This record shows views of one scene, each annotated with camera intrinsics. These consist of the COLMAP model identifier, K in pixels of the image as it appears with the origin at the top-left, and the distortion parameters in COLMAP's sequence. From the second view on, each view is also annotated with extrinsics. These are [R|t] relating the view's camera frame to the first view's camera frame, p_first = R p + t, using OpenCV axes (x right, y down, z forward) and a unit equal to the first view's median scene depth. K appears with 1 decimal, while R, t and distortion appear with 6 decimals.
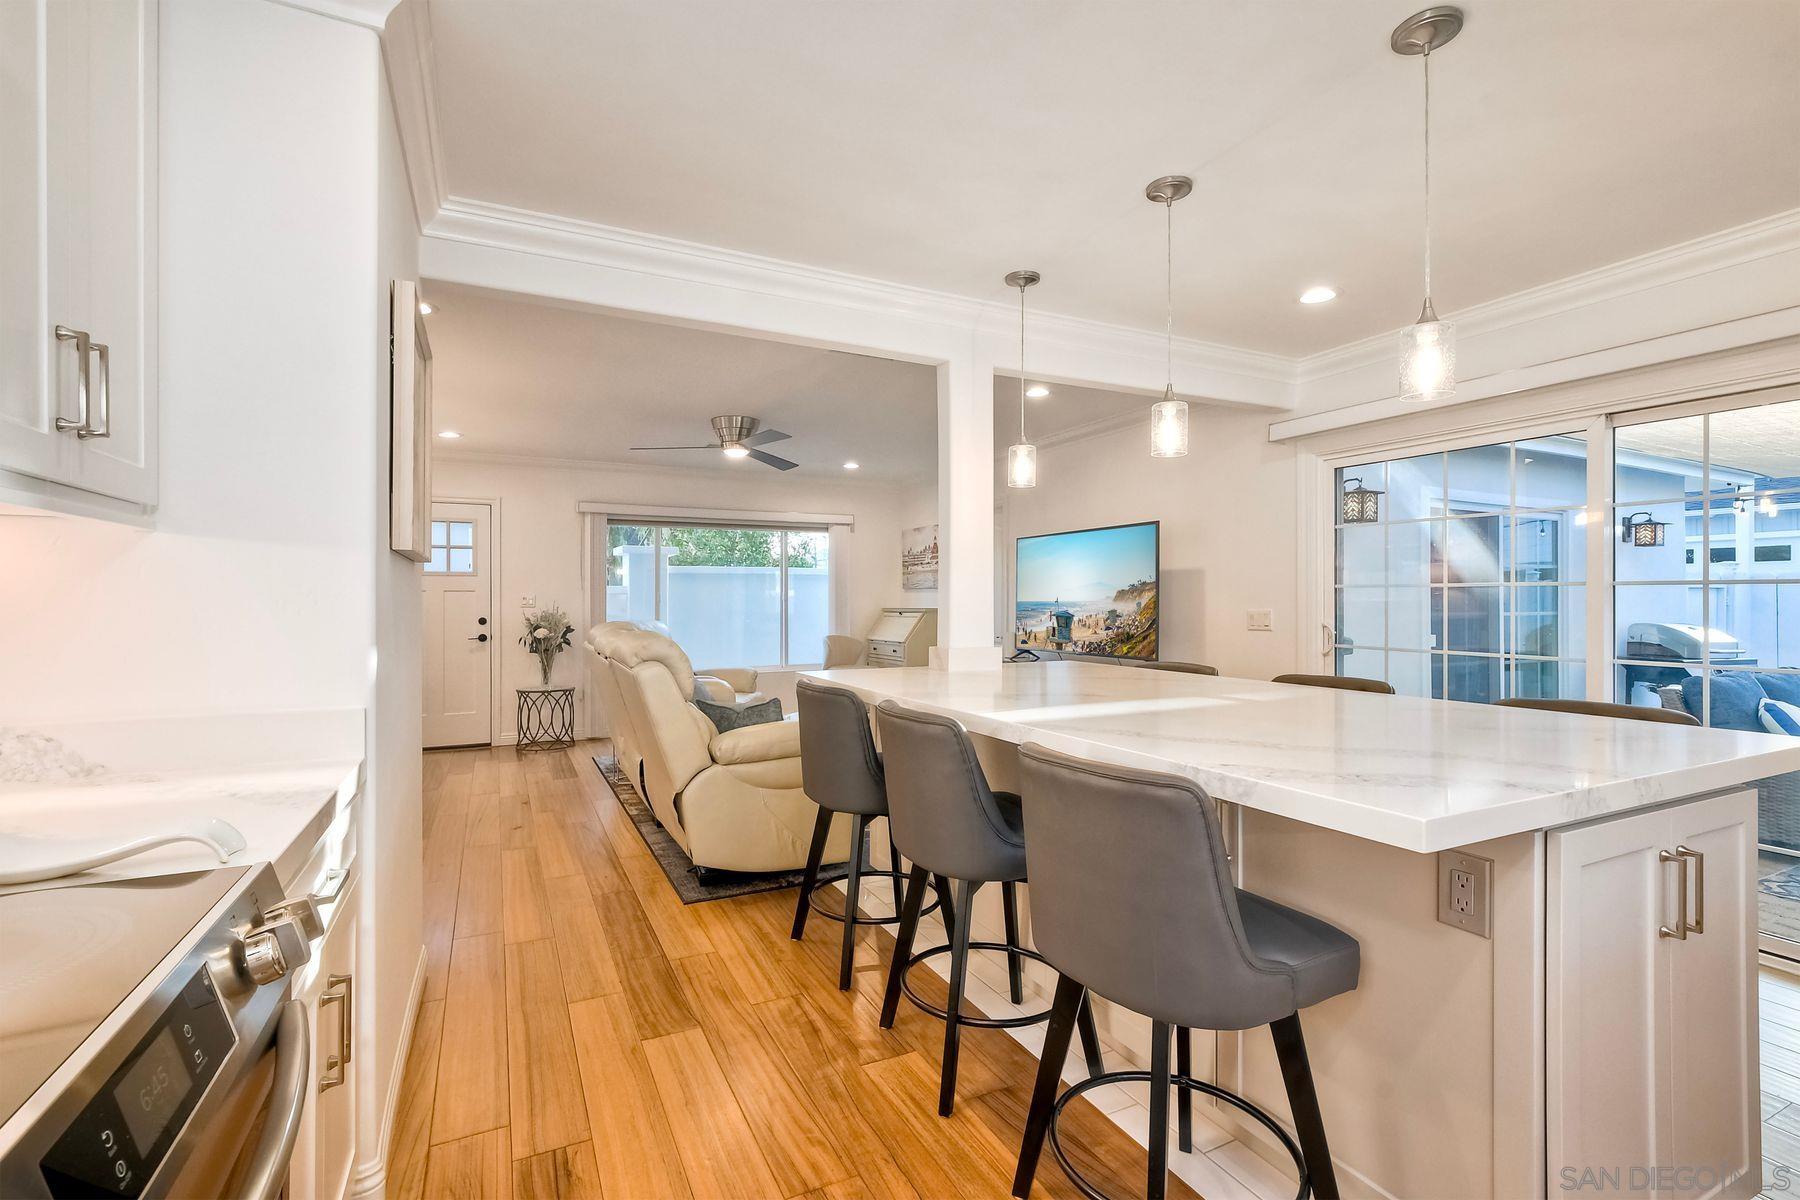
lens RADIAL K [[801.0, 0, 902.5], [0, 801.0, 599.1], [0, 0, 1]] dist [-0.001328, -0.000086]
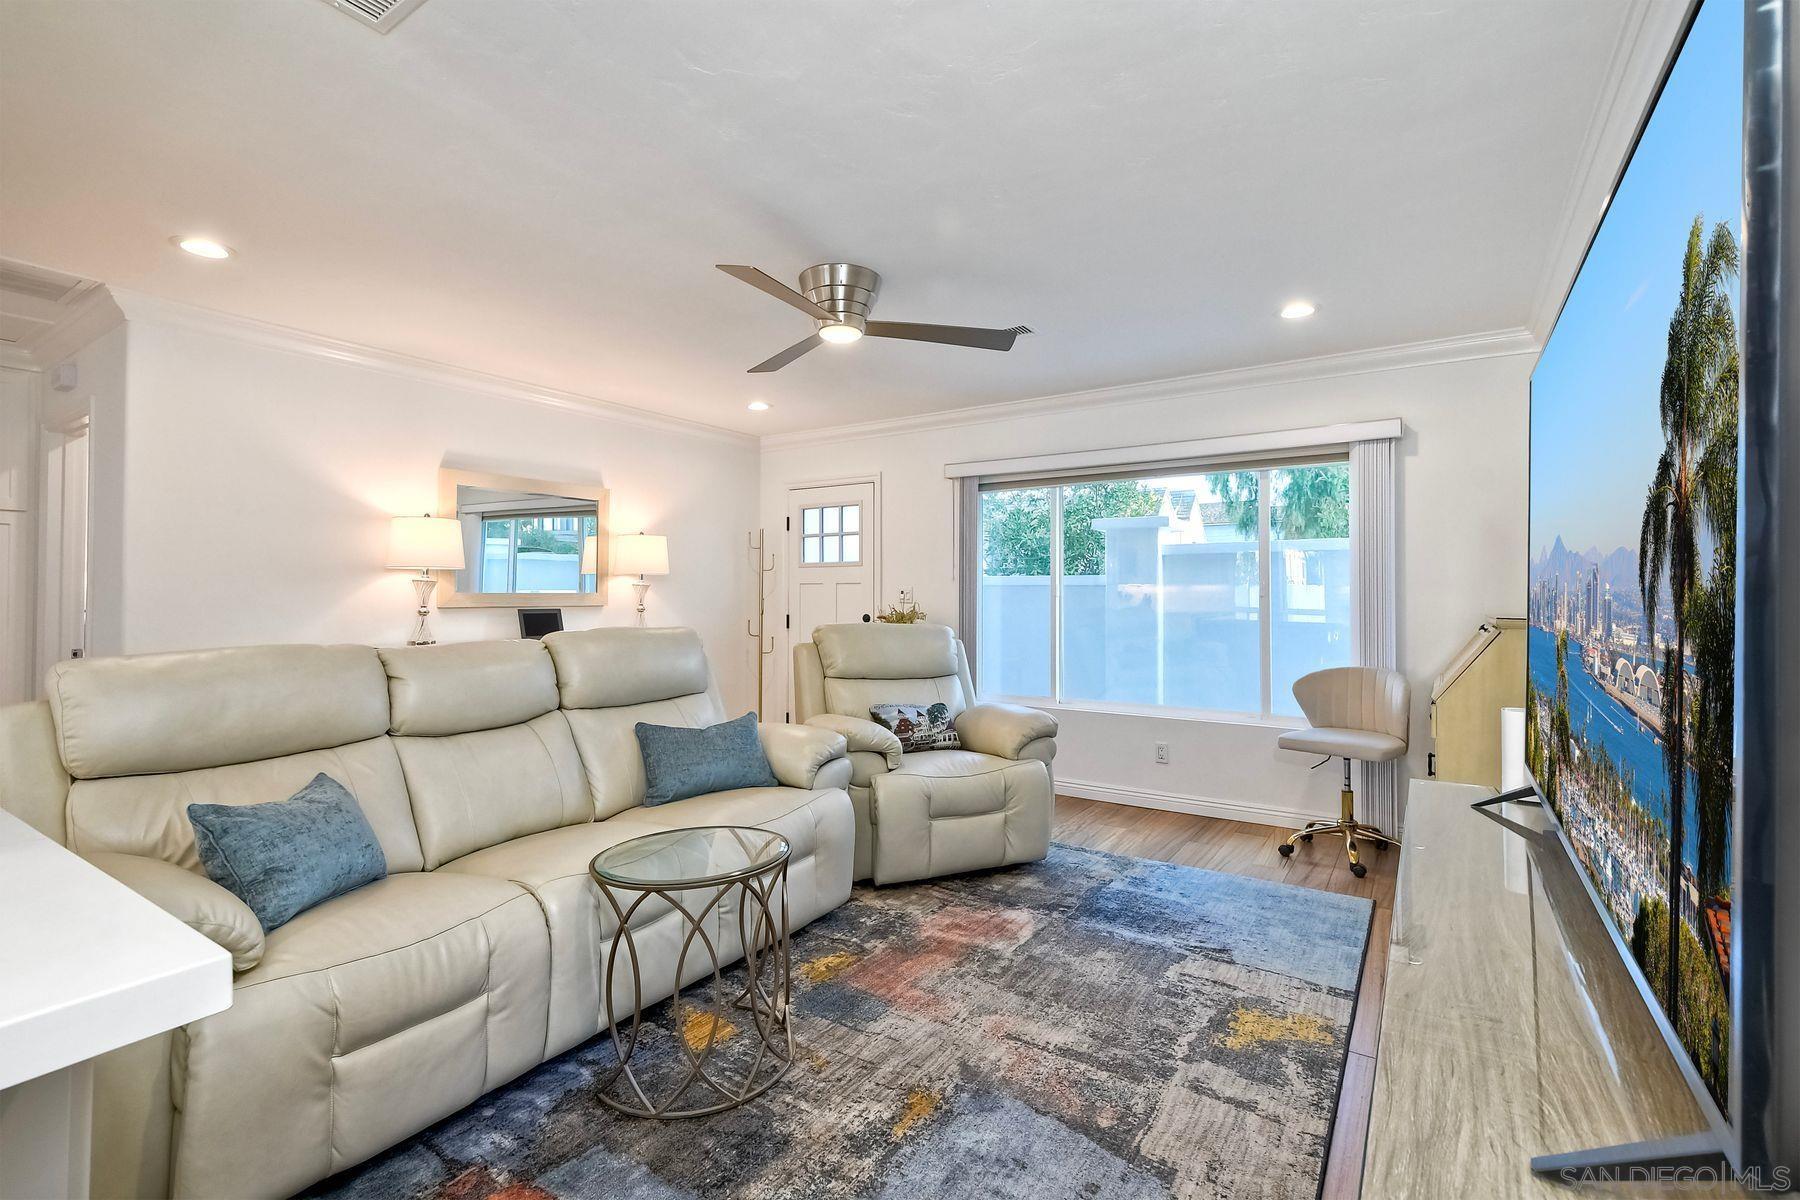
lens RADIAL K [[801.0, 0, 906.1], [0, 801.0, 593.6], [0, 0, 1]] dist [-0.001328, -0.000086]
pose [[0.498603, 0.001552, -0.866829, 0.247642], [-0.001313, 0.999999, 0.001035, 0.000464], [0.866829, 0.000622, 0.498605, 0.606546]]
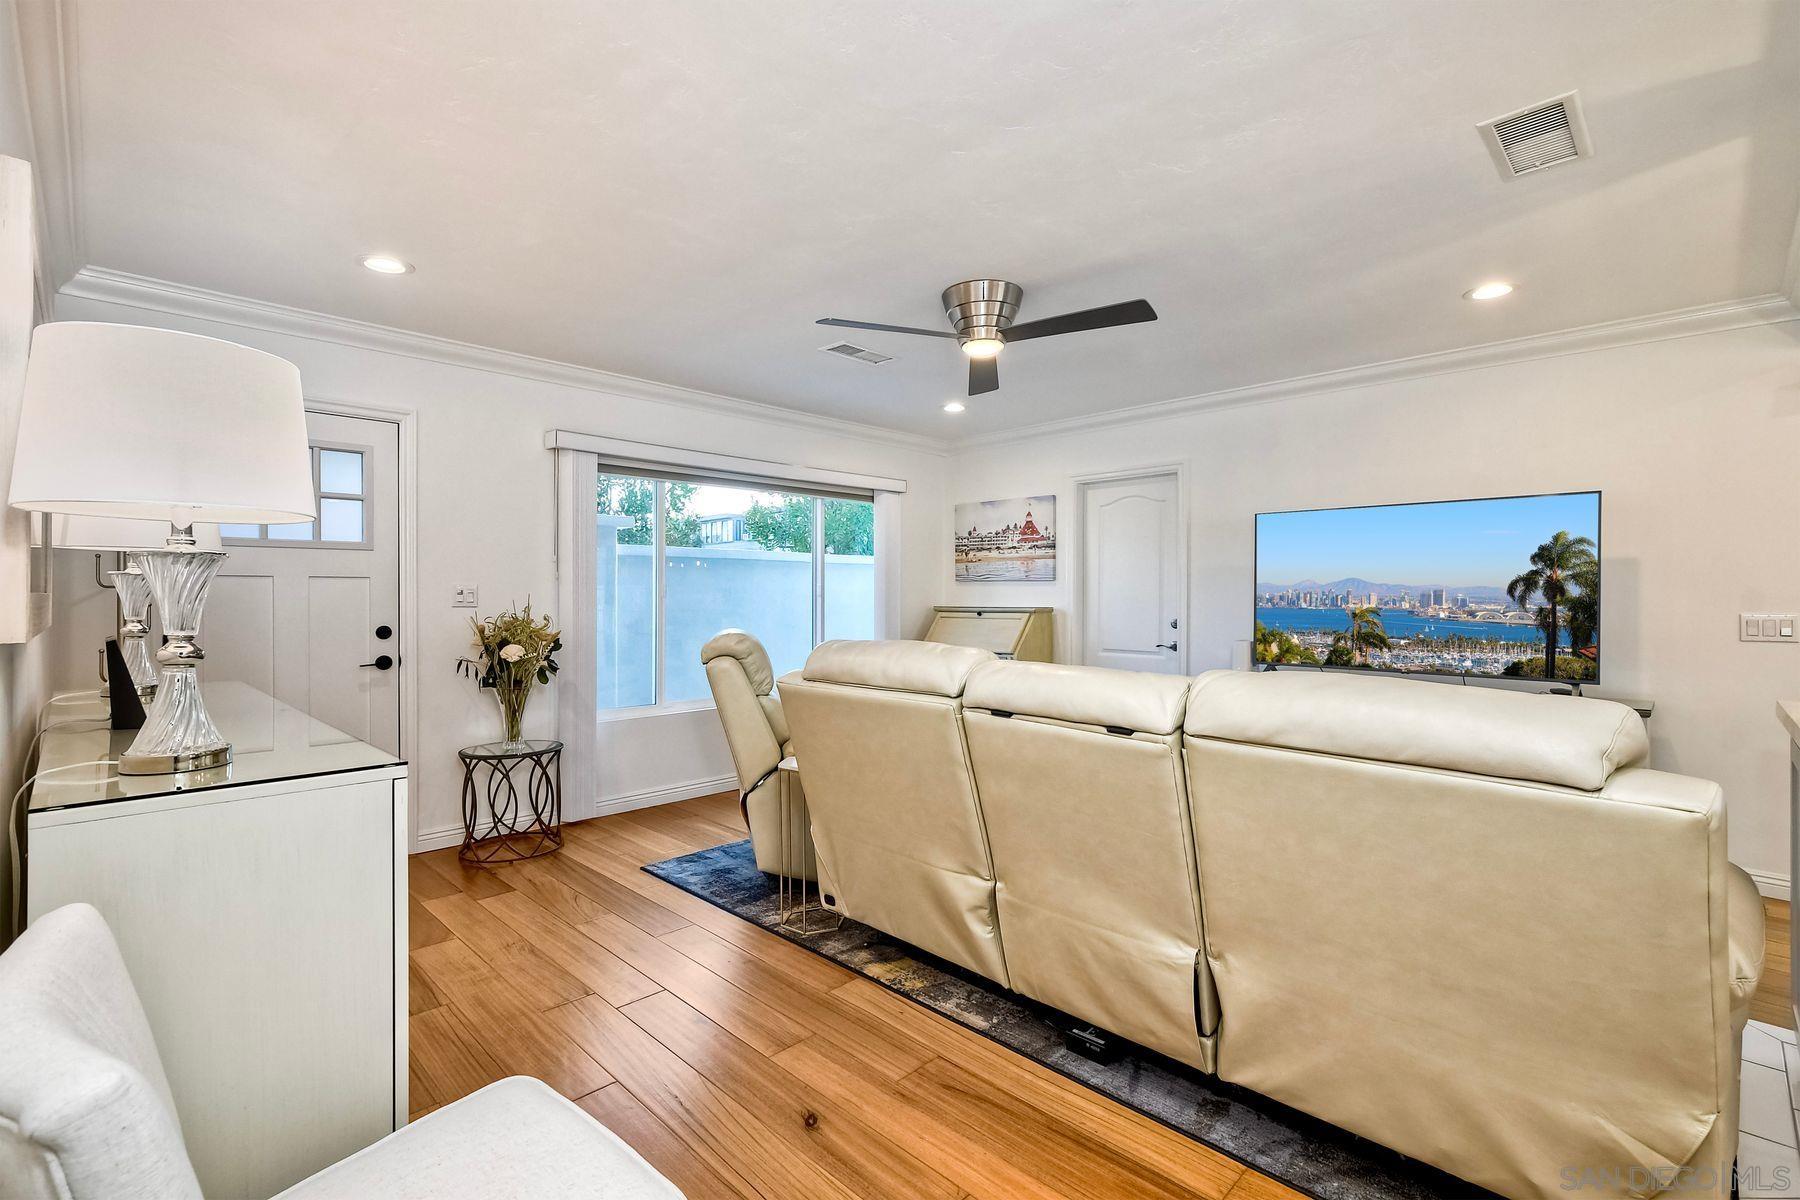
lens RADIAL K [[801.0, 0, 898.9], [0, 801.0, 597.8], [0, 0, 1]] dist [-0.001328, -0.000086]
pose [[0.948377, 0.001732, 0.317141, -0.362648], [-0.002829, 0.999992, 0.002998, 0.001100], [-0.317133, -0.003741, 0.948374, 0.364091]]
